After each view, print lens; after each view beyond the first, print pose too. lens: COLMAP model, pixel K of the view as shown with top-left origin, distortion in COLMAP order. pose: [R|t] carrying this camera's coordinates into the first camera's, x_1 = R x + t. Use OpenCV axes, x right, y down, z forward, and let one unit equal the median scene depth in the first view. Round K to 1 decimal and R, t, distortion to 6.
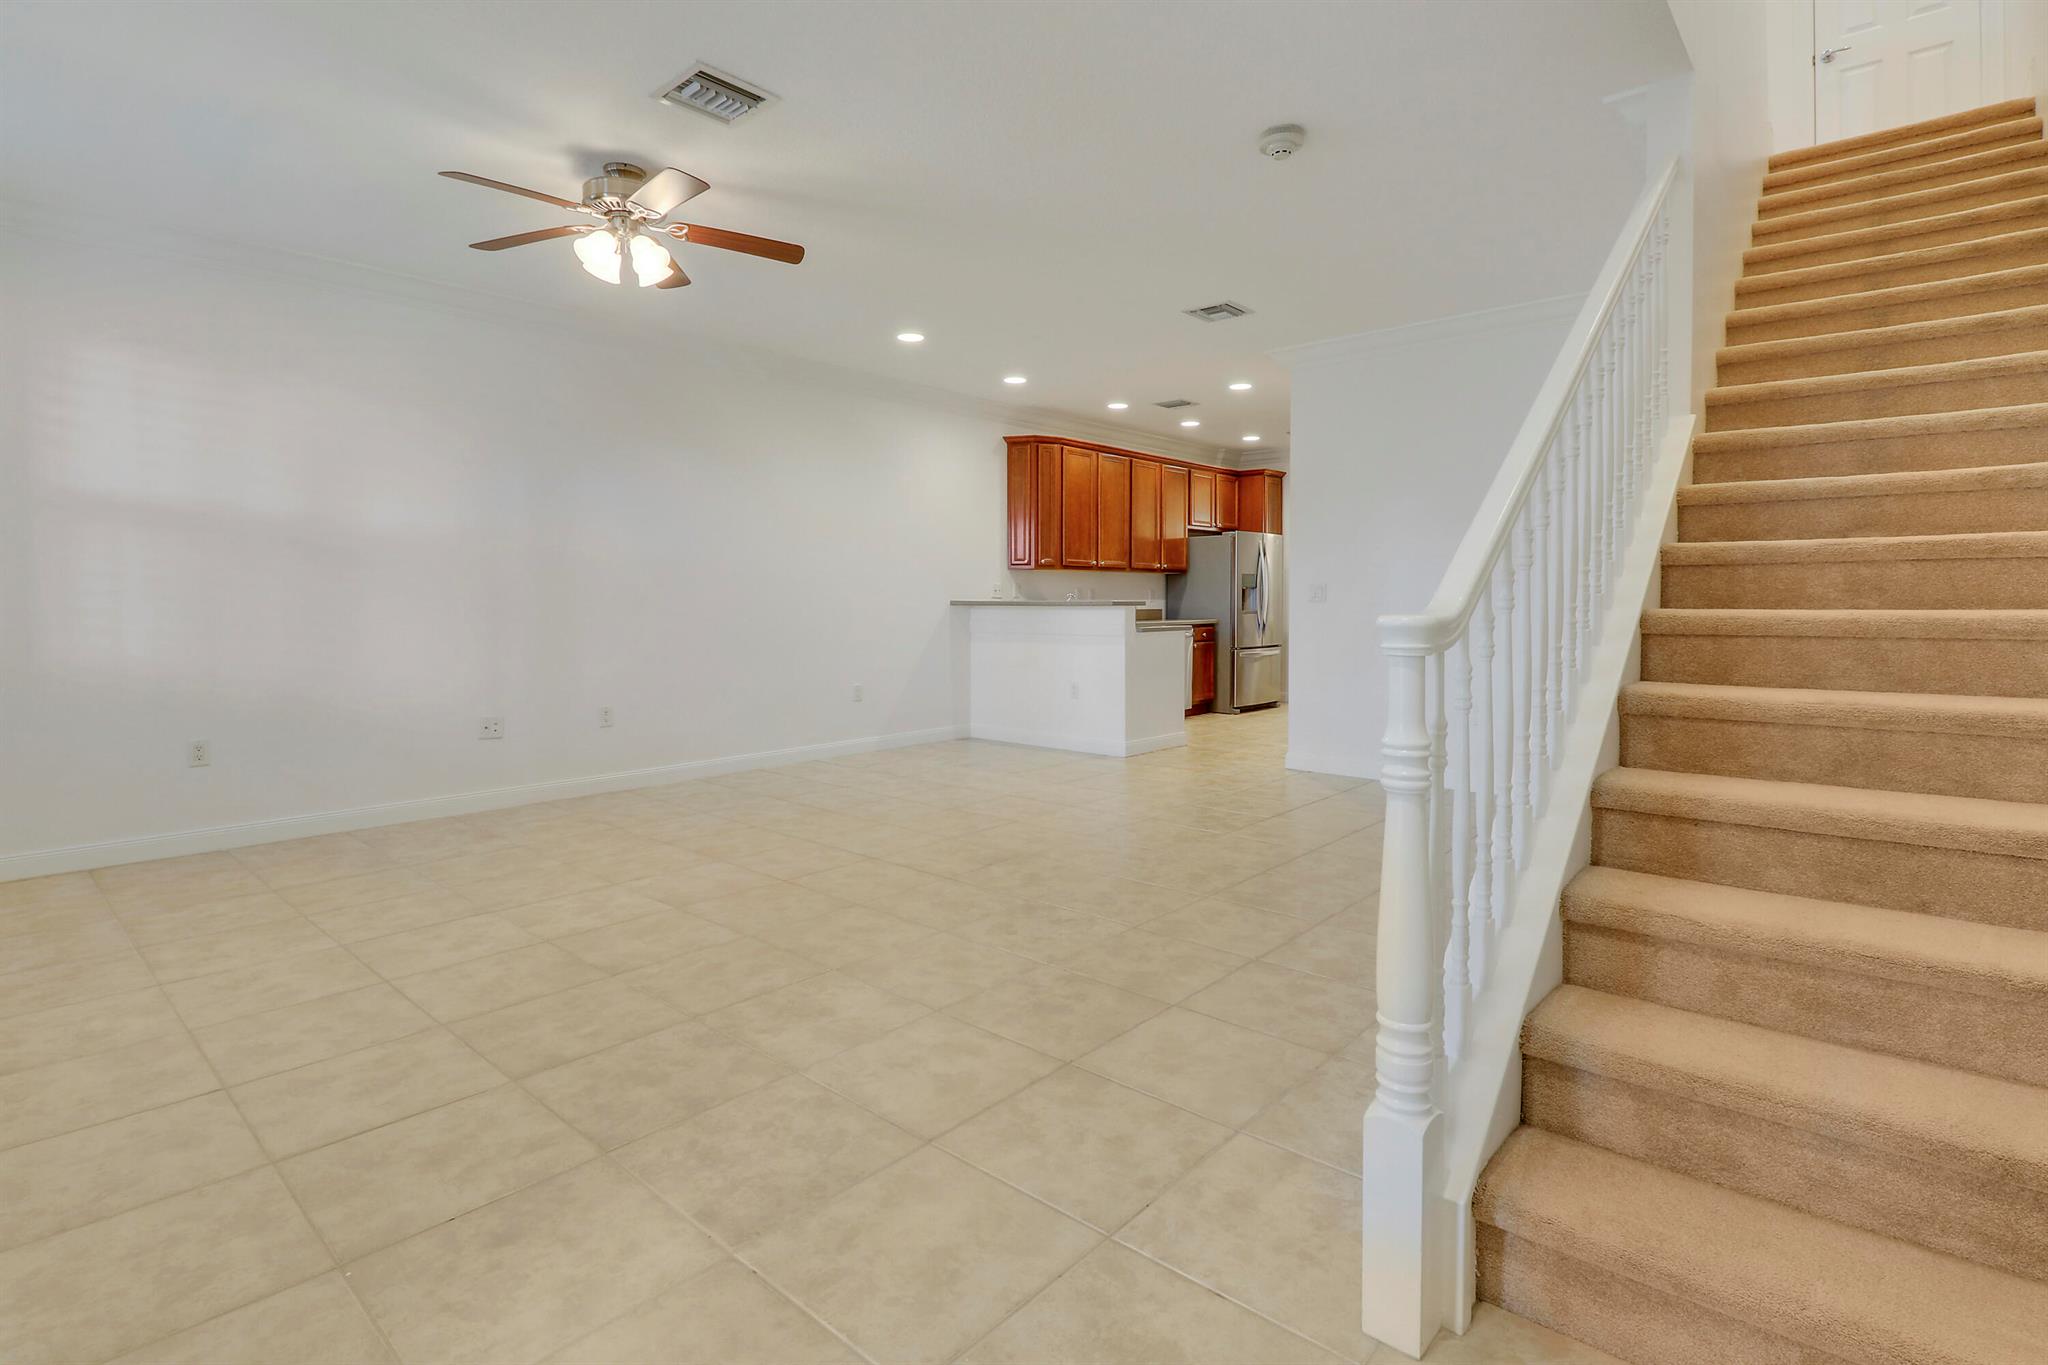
lens RADIAL K [[976.5, 0, 1025.5], [0, 976.5, 652.7], [0, 0, 1]] dist [0.001167, 0.000063]
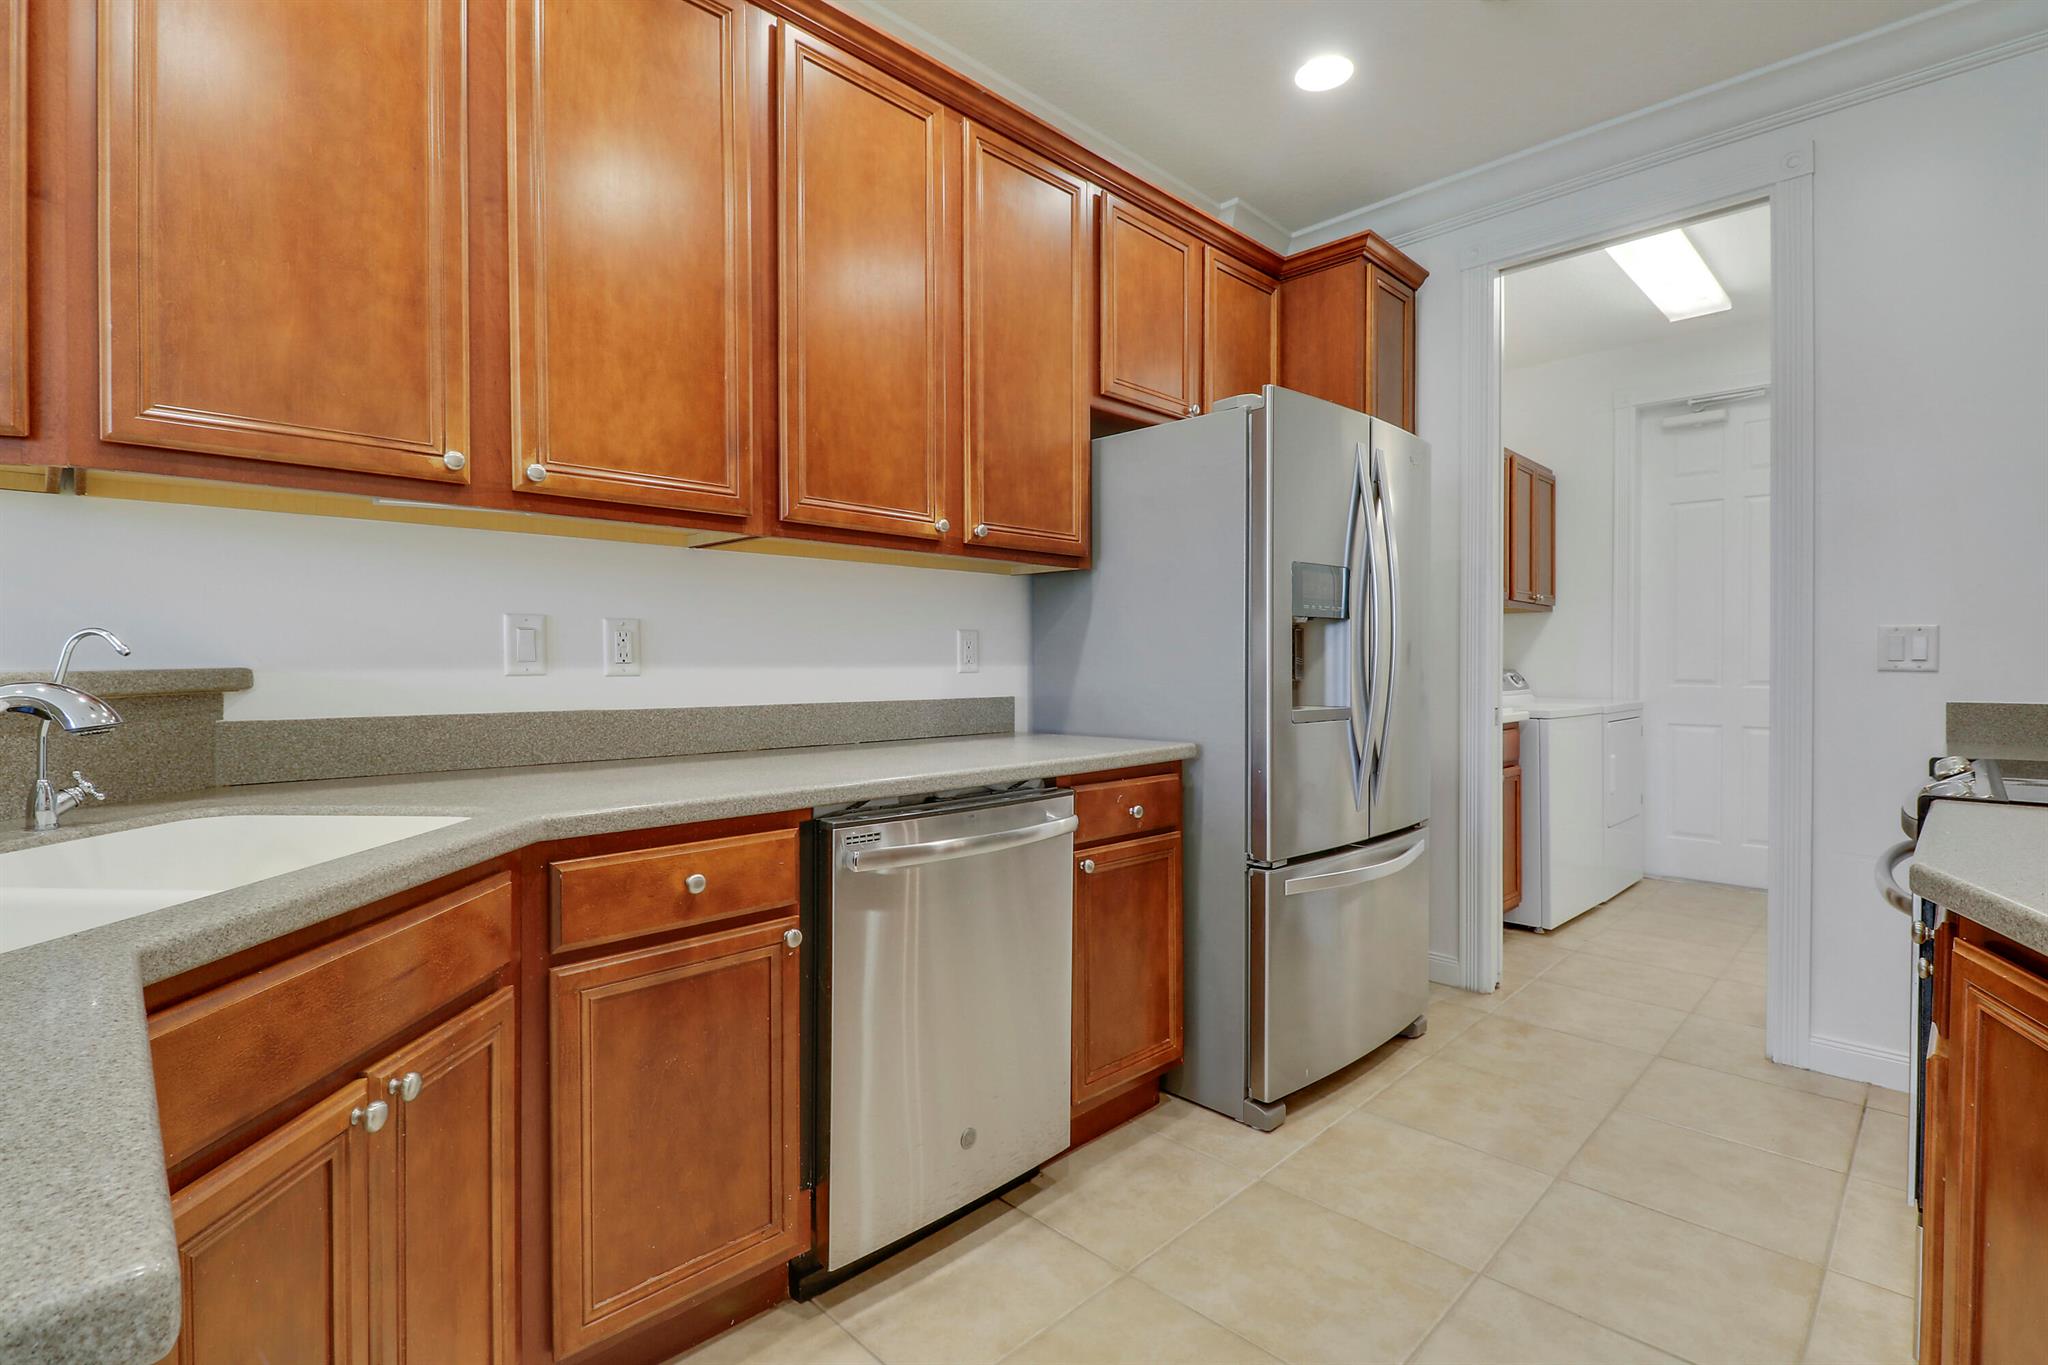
lens RADIAL K [[976.5, 0, 1025.5], [0, 976.5, 652.7], [0, 0, 1]] dist [0.001167, 0.000063]
pose [[0.998664, 0.003522, -0.051560, 0.165462], [-0.006736, 0.998035, -0.062293, -0.041624], [0.051239, 0.062557, 0.996725, 0.742817]]
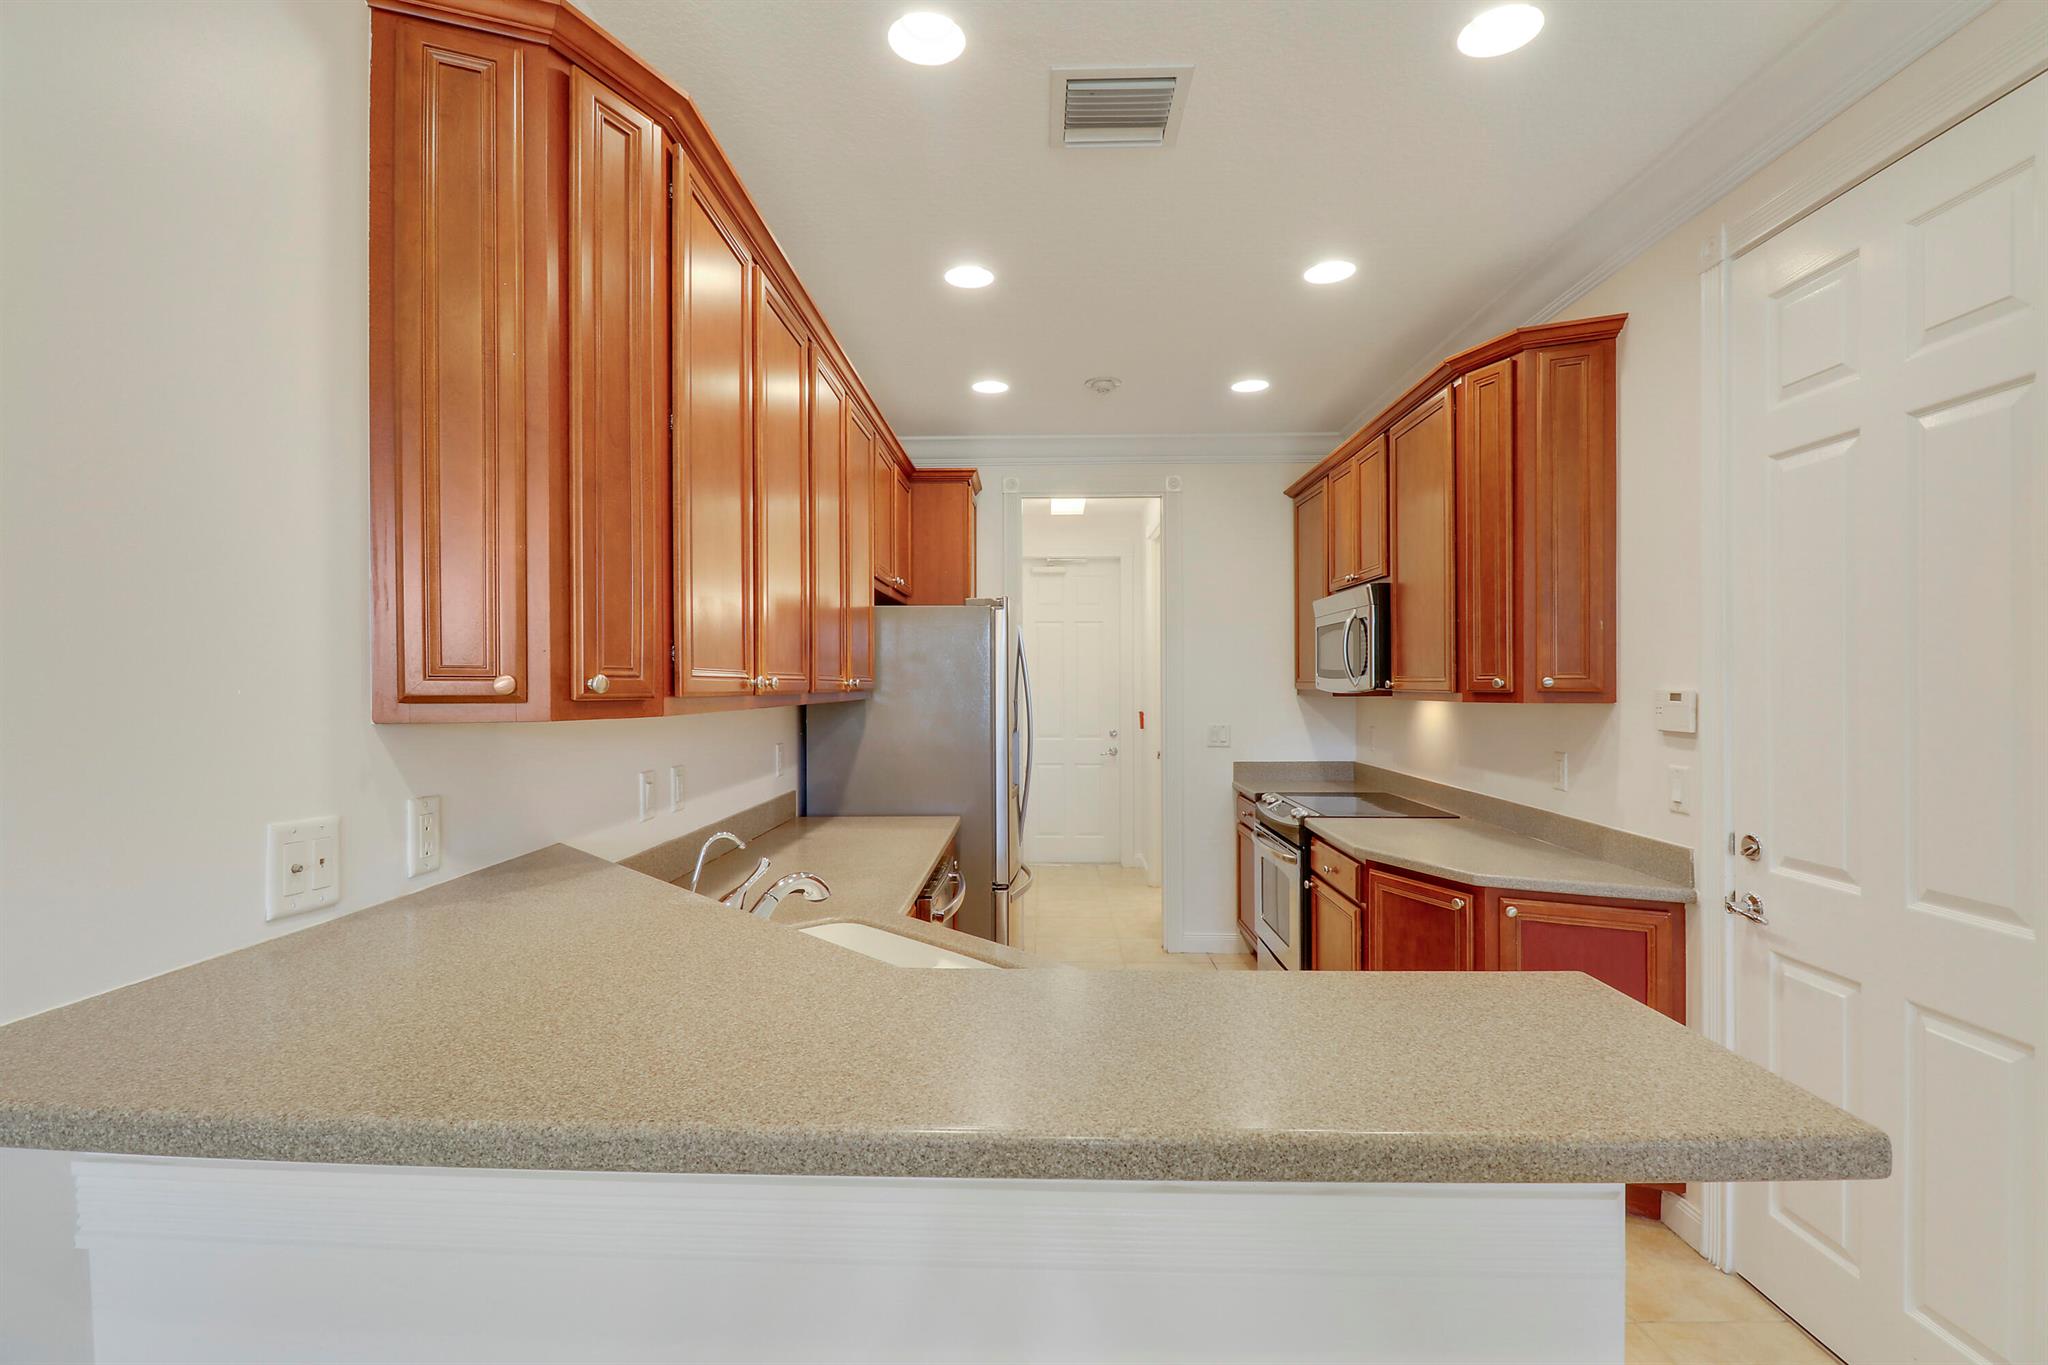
lens RADIAL K [[968.5, 0, 1020.0], [0, 968.5, 680.3], [0, 0, 1]] dist [0.000269, -0.010674]
pose [[0.760689, 0.003139, 0.649109, -0.038147], [0.035725, 0.998270, -0.046693, -0.070202], [-0.648133, 0.058709, 0.759261, 0.682166]]
